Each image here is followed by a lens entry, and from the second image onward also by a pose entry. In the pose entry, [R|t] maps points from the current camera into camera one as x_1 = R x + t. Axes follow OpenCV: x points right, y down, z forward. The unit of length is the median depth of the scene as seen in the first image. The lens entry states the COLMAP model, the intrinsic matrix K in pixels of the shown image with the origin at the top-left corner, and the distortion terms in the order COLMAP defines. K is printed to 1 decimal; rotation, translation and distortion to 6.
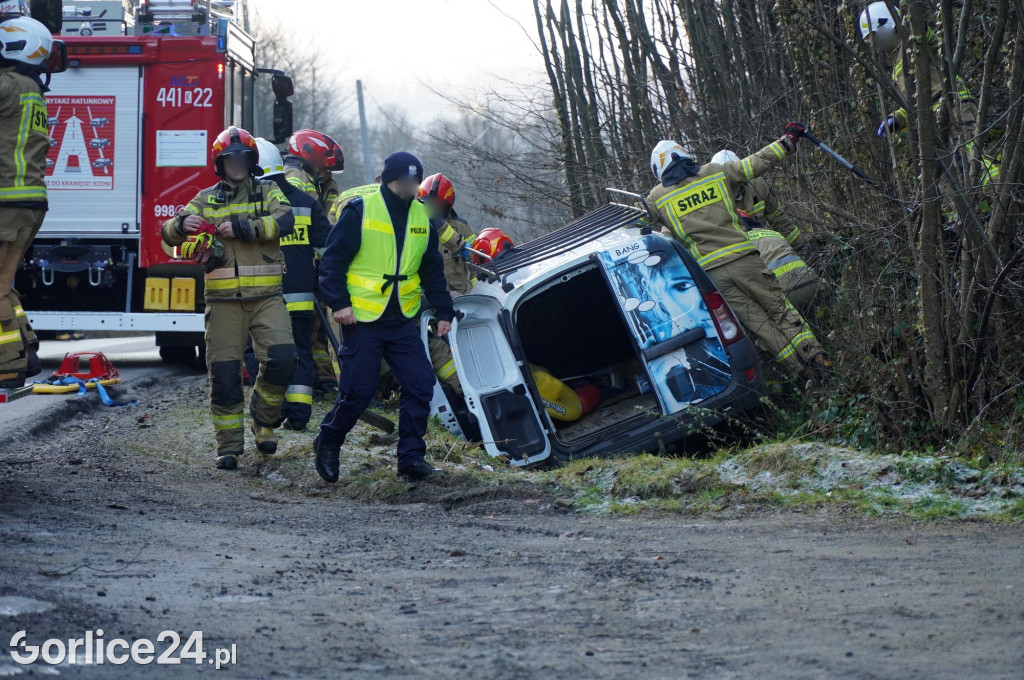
lens RADIAL K [[5739.5, 0, 545.9], [0, 5739.5, 397.3], [0, 0, 1]] dist [-2.547839, 89.016265]
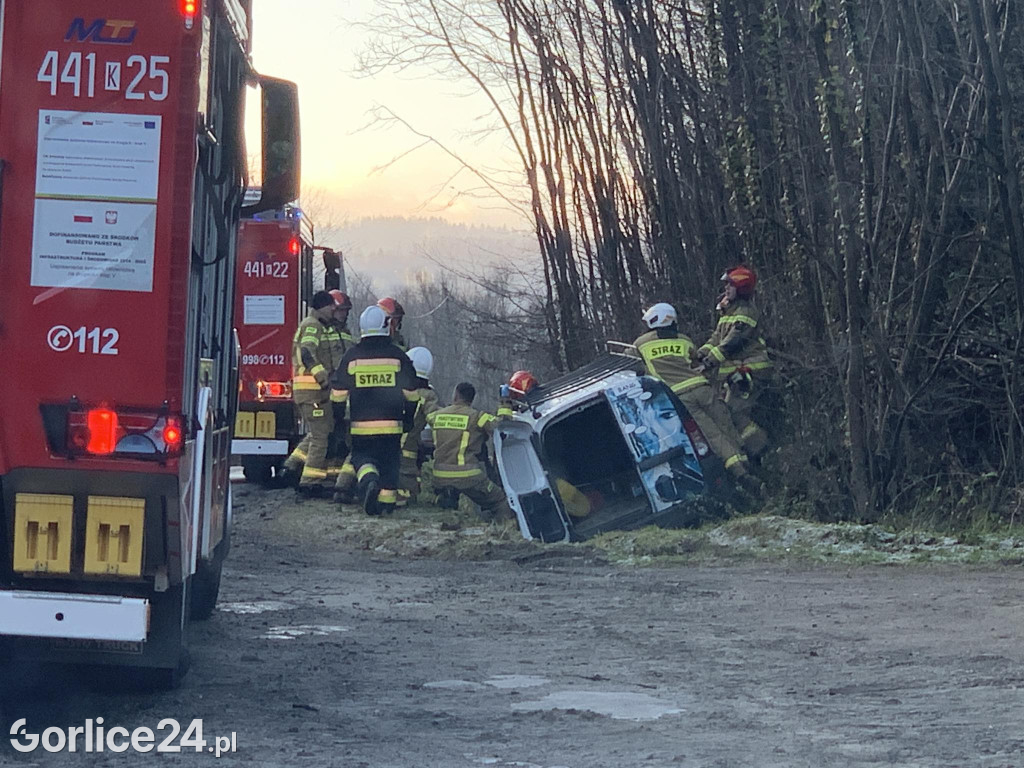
lens RADIAL K [[5164.8, 0, 512.0], [0, 5164.8, 384.0], [0, 0, 1]] dist [-0.462376, 68.493123]
pose [[0.999993, 0.000081, 0.003632, -0.017053], [0.000026, 0.999564, -0.029513, 0.009108], [-0.003633, 0.029513, 0.999558, -0.209455]]
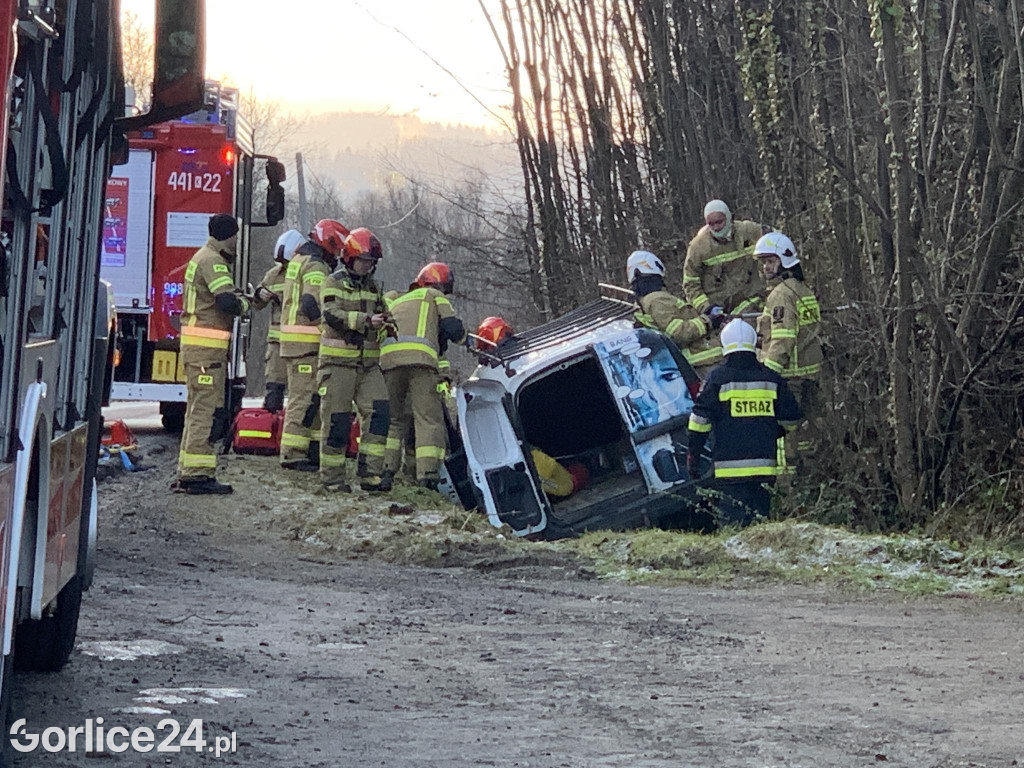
lens RADIAL K [[5637.7, 0, 512.0], [0, 5637.7, 384.0], [0, 0, 1]] dist [-0.049047, 12.353452]
pose [[0.999601, 0.026924, 0.008588, -0.015882], [-0.026795, 0.999531, -0.014830, -0.001082], [-0.008983, 0.014594, 0.999853, -0.083399]]
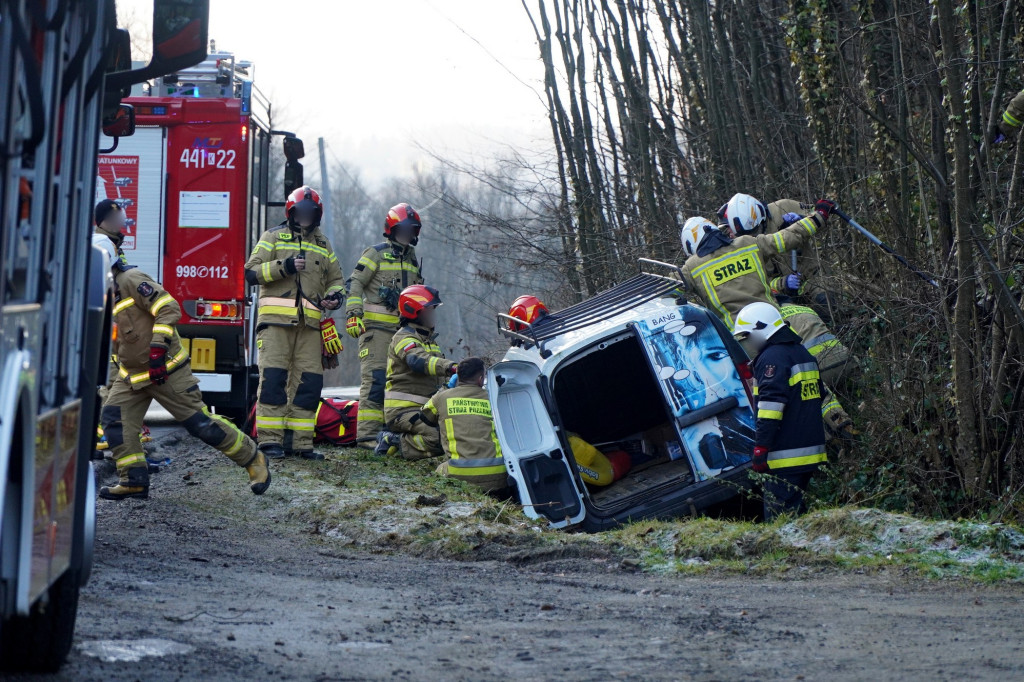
lens RADIAL K [[5880.5, 0, 516.6], [0, 5880.5, 407.3], [0, 0, 1]] dist [-2.408337, 93.013941]
pose [[0.999852, 0.016777, 0.003683, -0.015811], [-0.016741, 0.999812, -0.009736, 0.000629], [-0.003846, 0.009673, 0.999946, -0.049875]]
